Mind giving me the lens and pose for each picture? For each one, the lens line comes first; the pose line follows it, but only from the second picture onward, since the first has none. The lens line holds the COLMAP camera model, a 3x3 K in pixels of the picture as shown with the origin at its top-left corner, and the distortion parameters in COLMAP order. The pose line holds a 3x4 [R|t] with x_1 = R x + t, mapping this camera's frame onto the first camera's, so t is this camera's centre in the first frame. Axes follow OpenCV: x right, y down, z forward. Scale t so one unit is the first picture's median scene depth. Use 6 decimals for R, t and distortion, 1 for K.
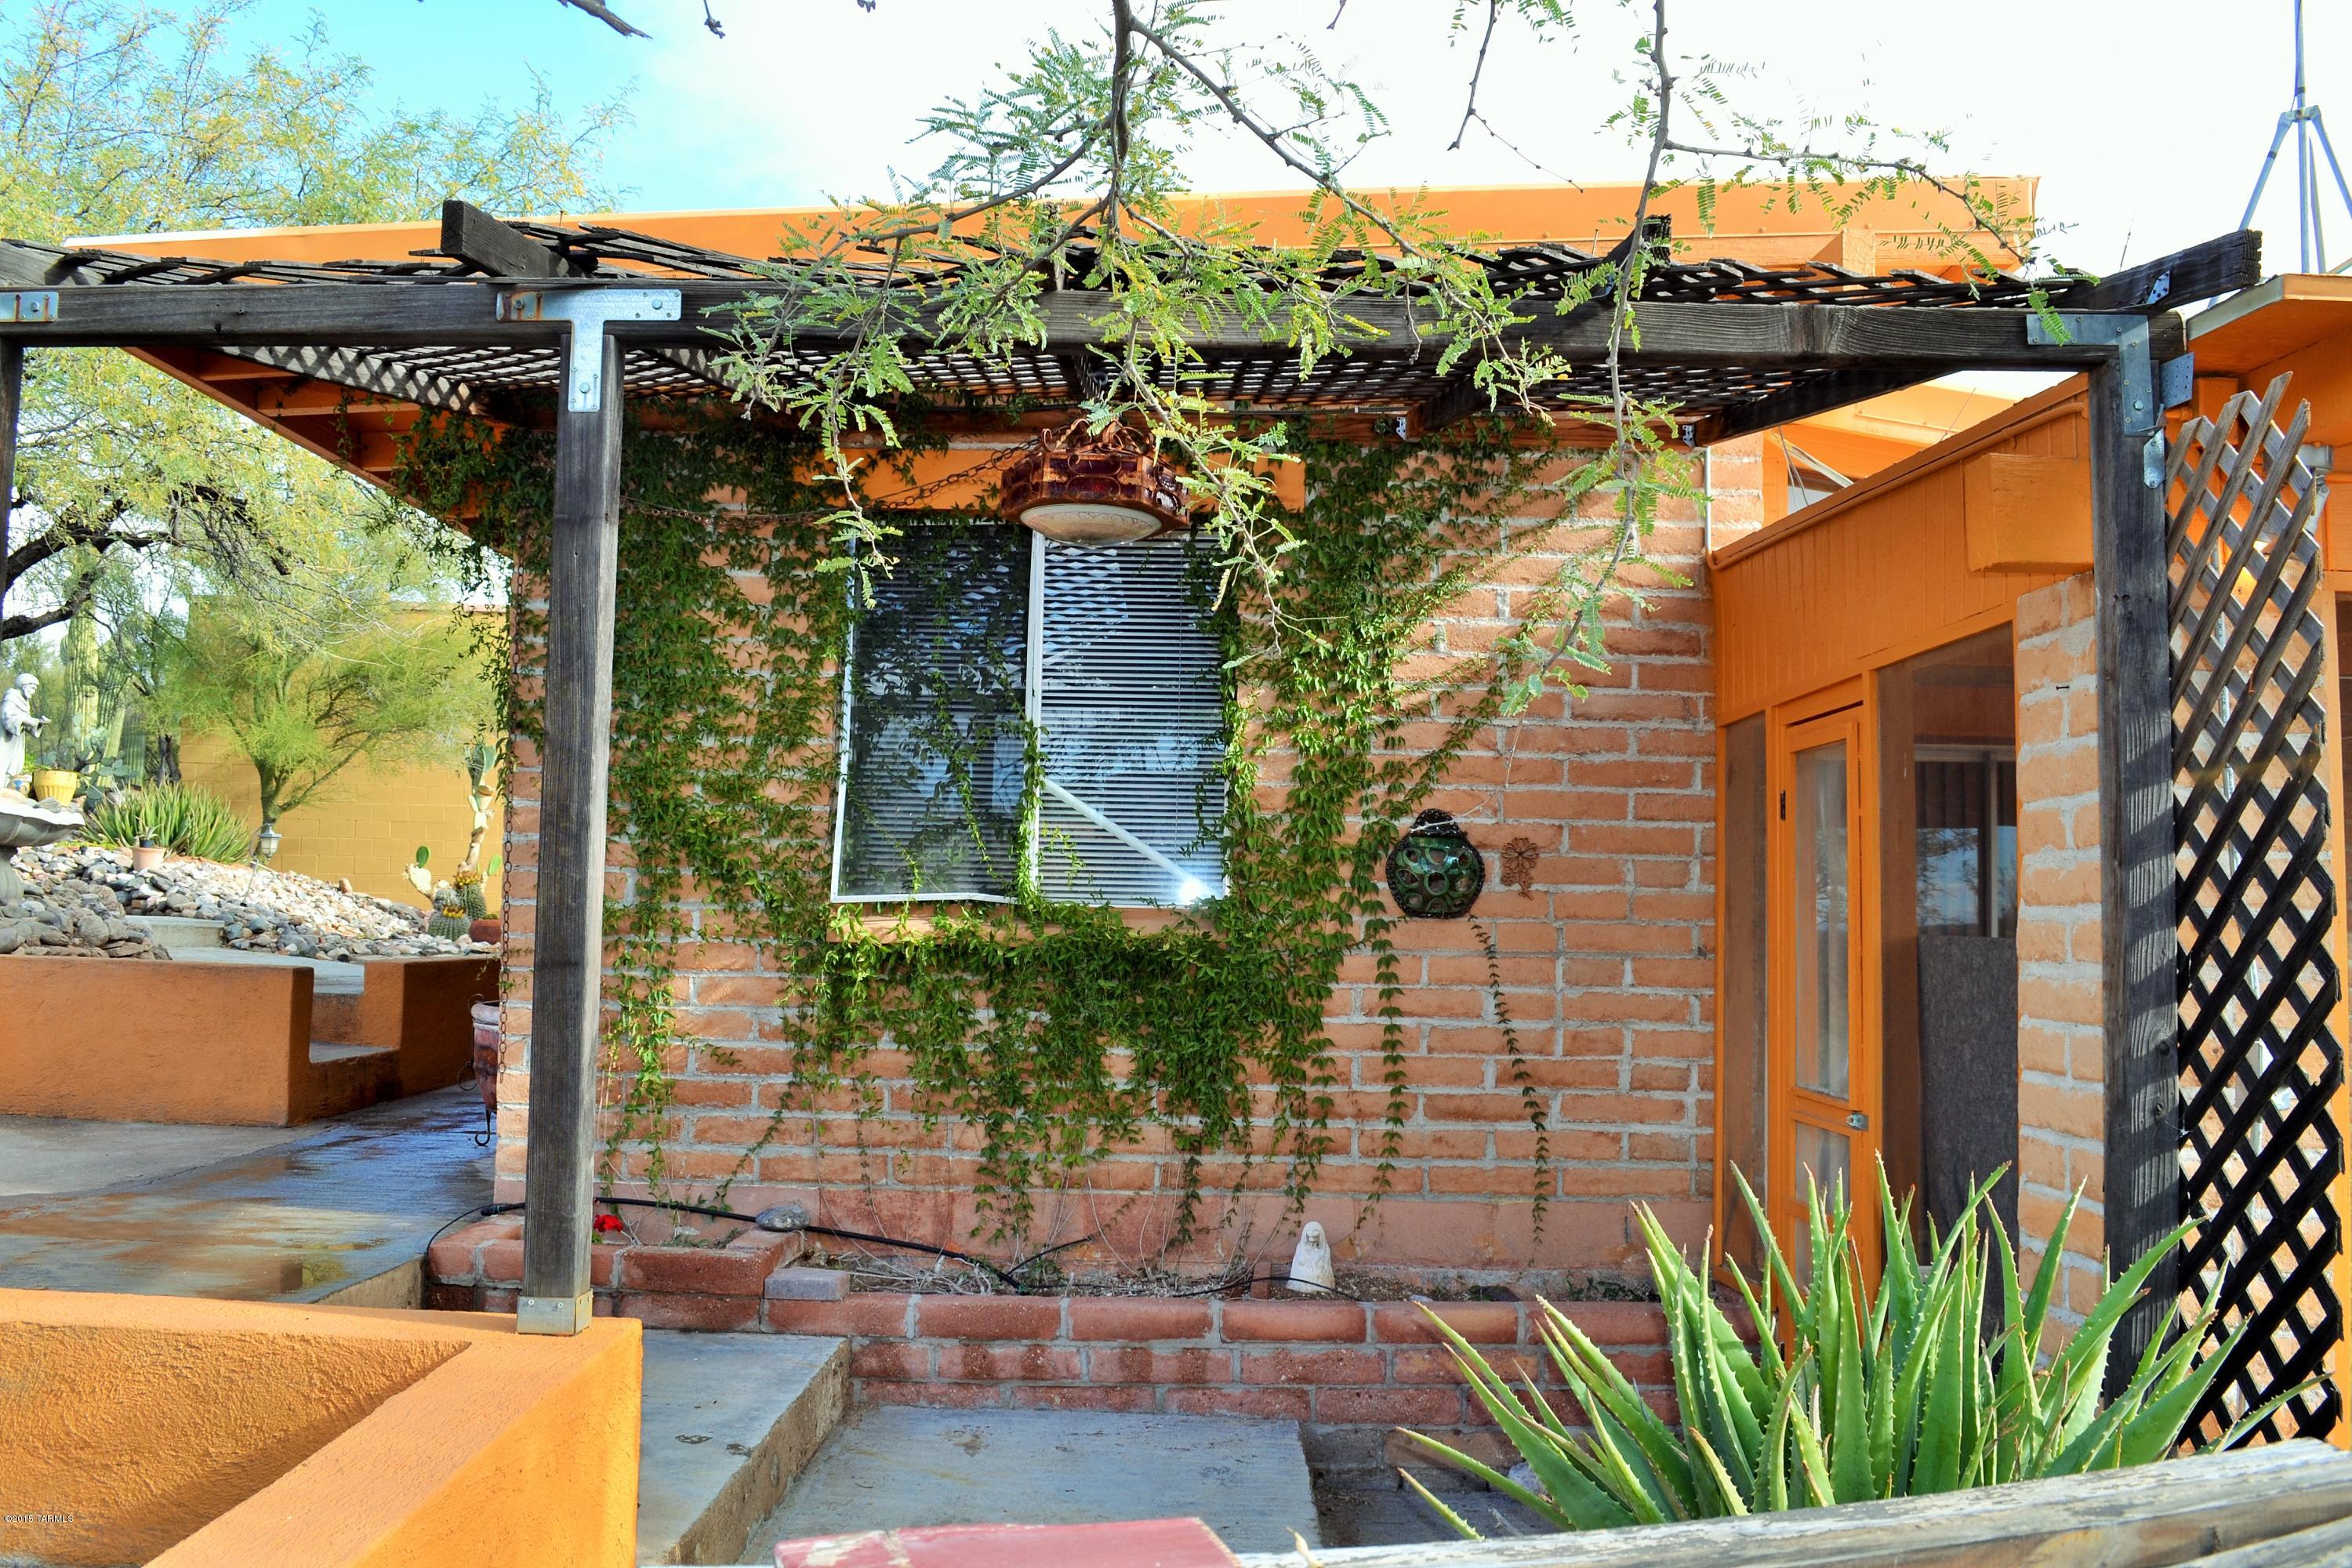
lens RADIAL K [[1929.1, 0, 1176.0], [0, 1929.1, 784.0], [0, 0, 1]] dist [-0.073483, 0.004399]
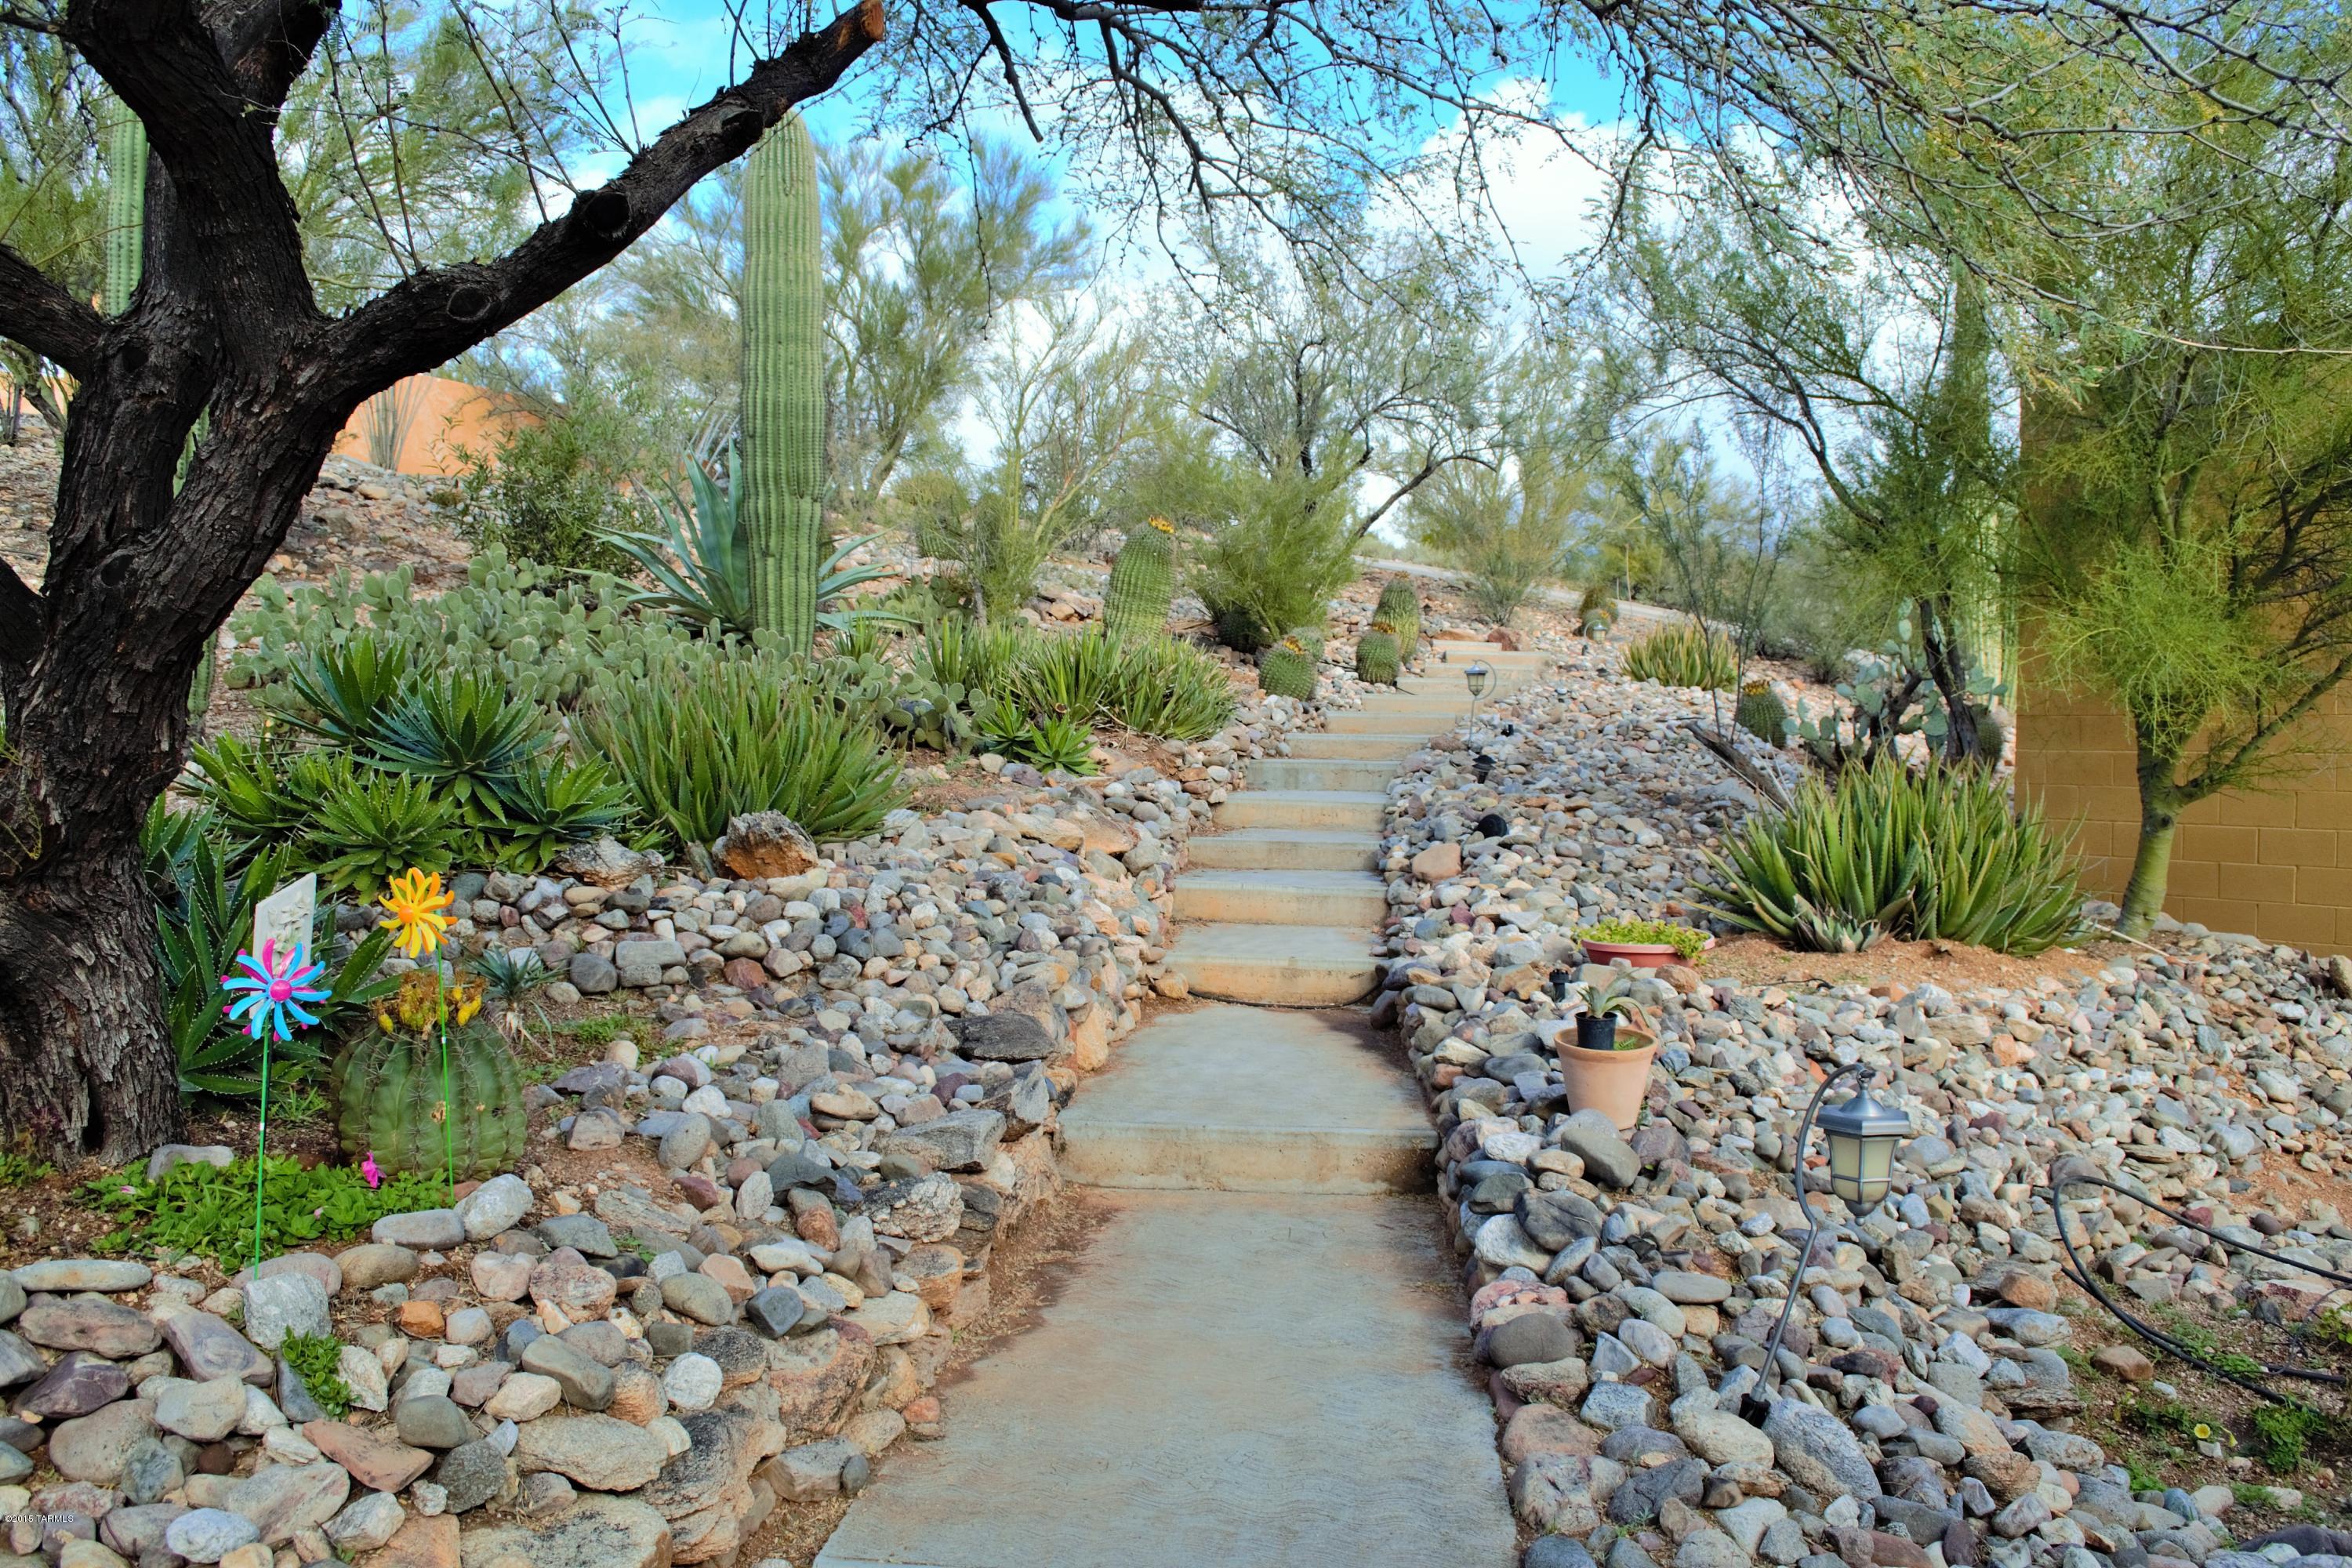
lens RADIAL K [[1864.6, 0, 1176.0], [0, 1864.6, 784.0], [0, 0, 1]] dist [-0.077777, -0.002834]
pose [[0.525782, 0.006368, -0.850596, -0.248395], [0.058198, 0.997359, 0.043441, -0.021119], [0.848626, -0.072343, 0.524023, 0.609338]]
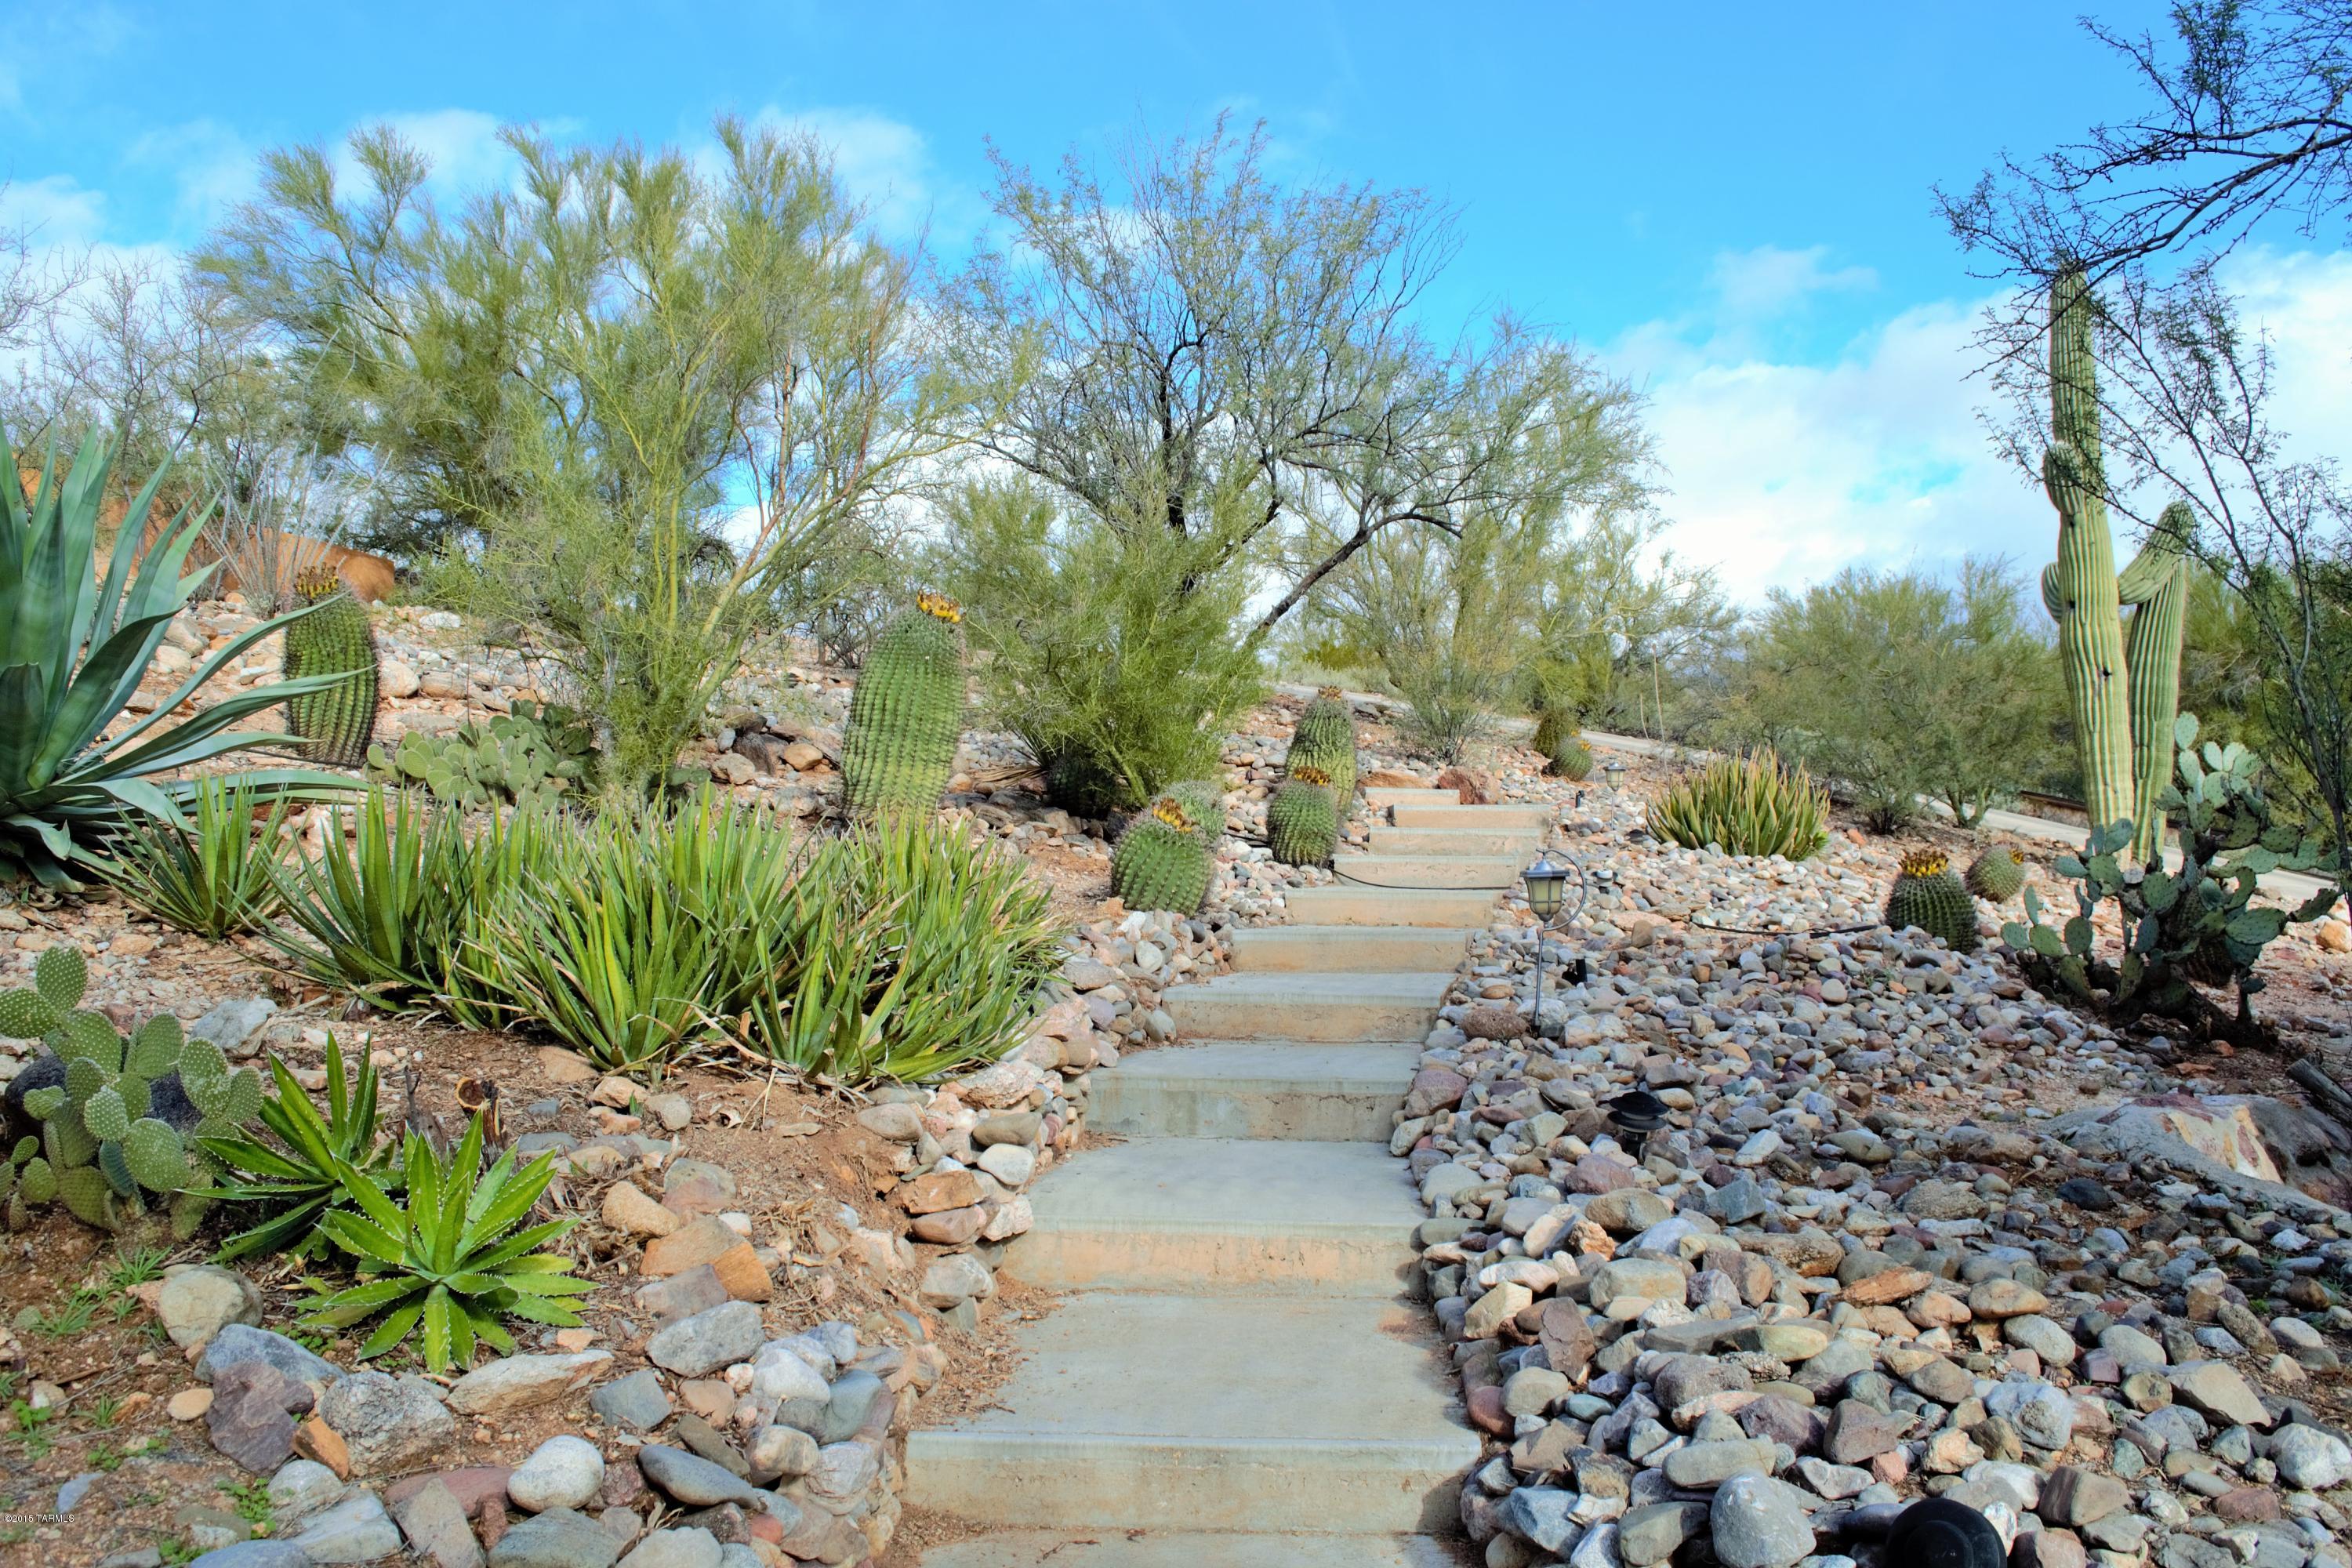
lens RADIAL K [[1864.6, 0, 1176.0], [0, 1864.6, 784.0], [0, 0, 1]] dist [-0.077777, -0.002834]
pose [[0.587494, -0.062161, -0.806837, -0.530561], [0.075671, 0.996897, -0.021704, -0.039858], [0.805683, -0.048304, 0.590375, 0.805677]]
